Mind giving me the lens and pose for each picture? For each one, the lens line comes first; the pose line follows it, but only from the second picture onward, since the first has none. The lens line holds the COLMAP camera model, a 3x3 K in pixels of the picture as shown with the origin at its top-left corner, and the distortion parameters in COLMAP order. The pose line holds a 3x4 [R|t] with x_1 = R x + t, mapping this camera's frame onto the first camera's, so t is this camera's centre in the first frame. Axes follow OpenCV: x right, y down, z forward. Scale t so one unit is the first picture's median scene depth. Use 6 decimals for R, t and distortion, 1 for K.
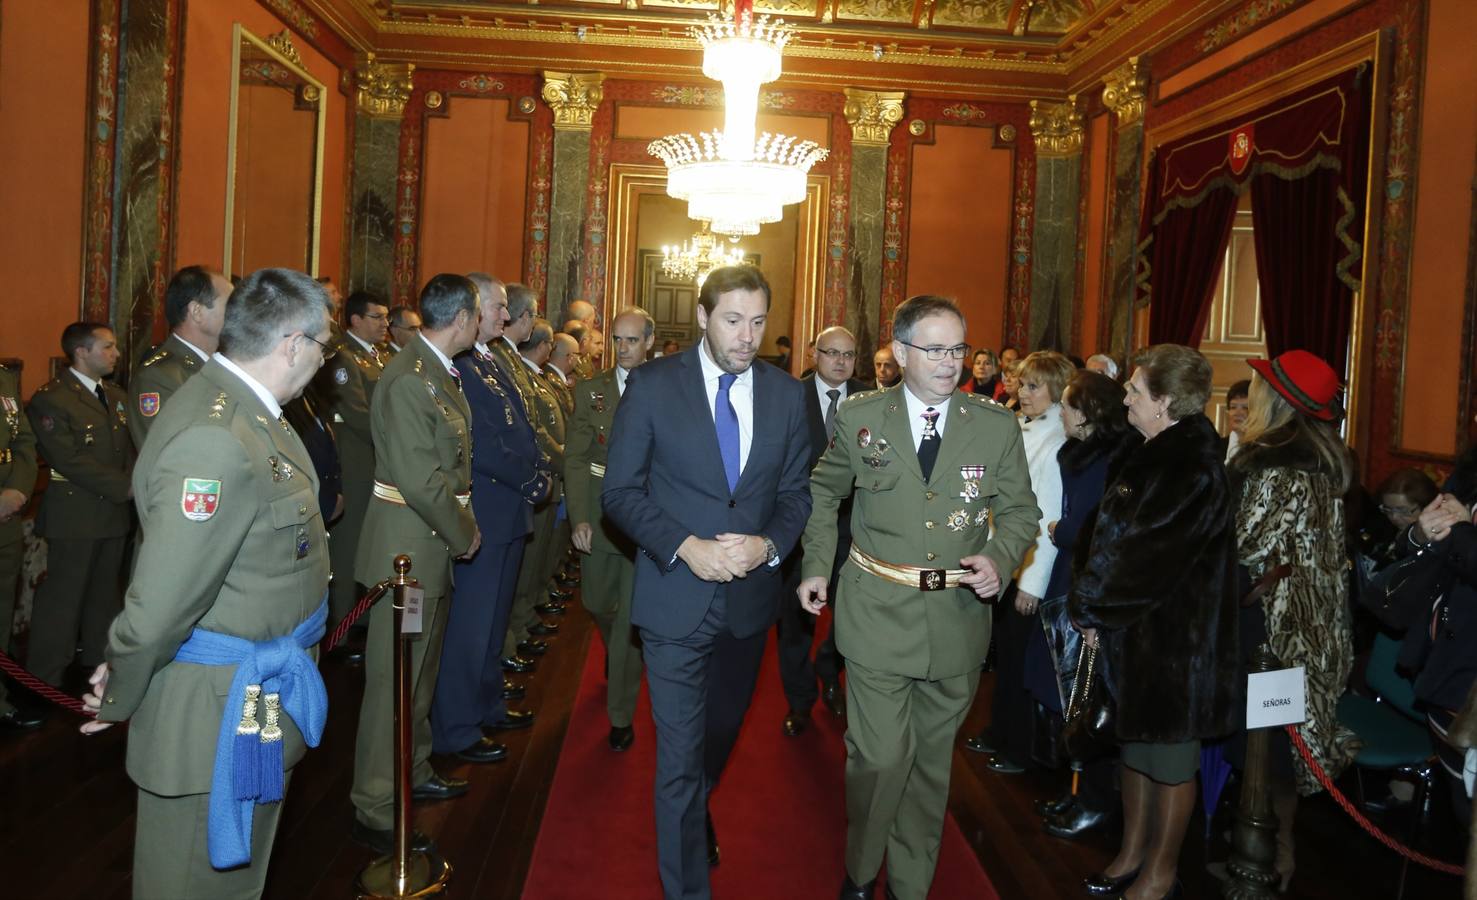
lens RADIAL K [[937.8, 0, 725.0], [0, 937.8, 362.5], [0, 0, 1]] dist [-0.075179, 0.100229]
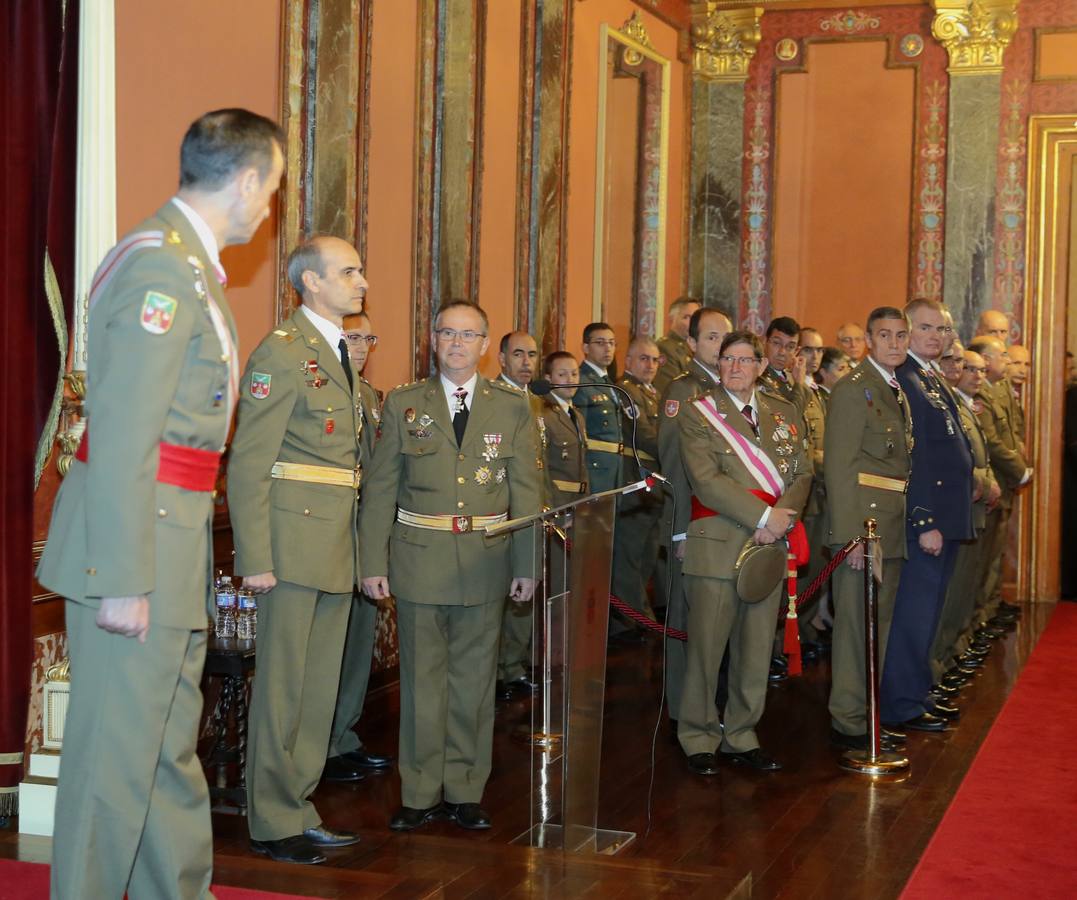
lens RADIAL K [[1963.1, 0, 470.2], [0, 1963.1, 408.7], [0, 0, 1]] dist [0.003995, 0.299762]
pose [[0.918990, -0.016651, -0.393929, 0.078016], [0.015218, 0.999861, -0.006760, 0.018633], [0.393987, 0.000217, 0.919116, -0.585882]]
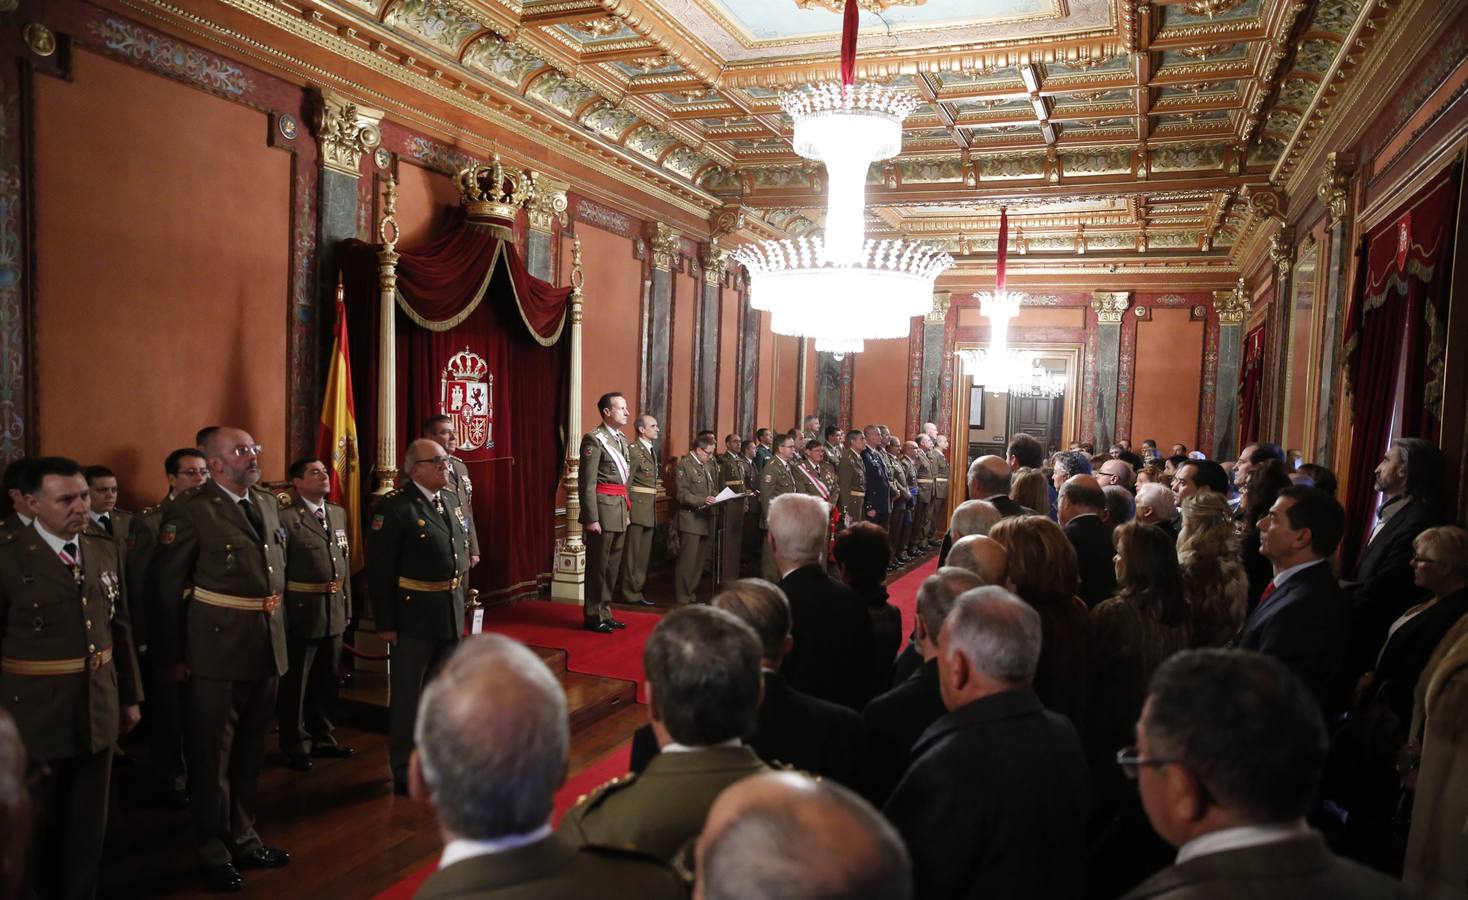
lens RADIAL K [[1024.9, 0, 729.5], [0, 1024.9, 492.0], [0, 0, 1]] dist [-0.108948, 0.099758]
pose [[0.902958, 0.016050, -0.429428, 0.329195], [0.001952, 0.999139, 0.041448, -0.008152], [0.429724, -0.038264, 0.902149, -0.955634]]
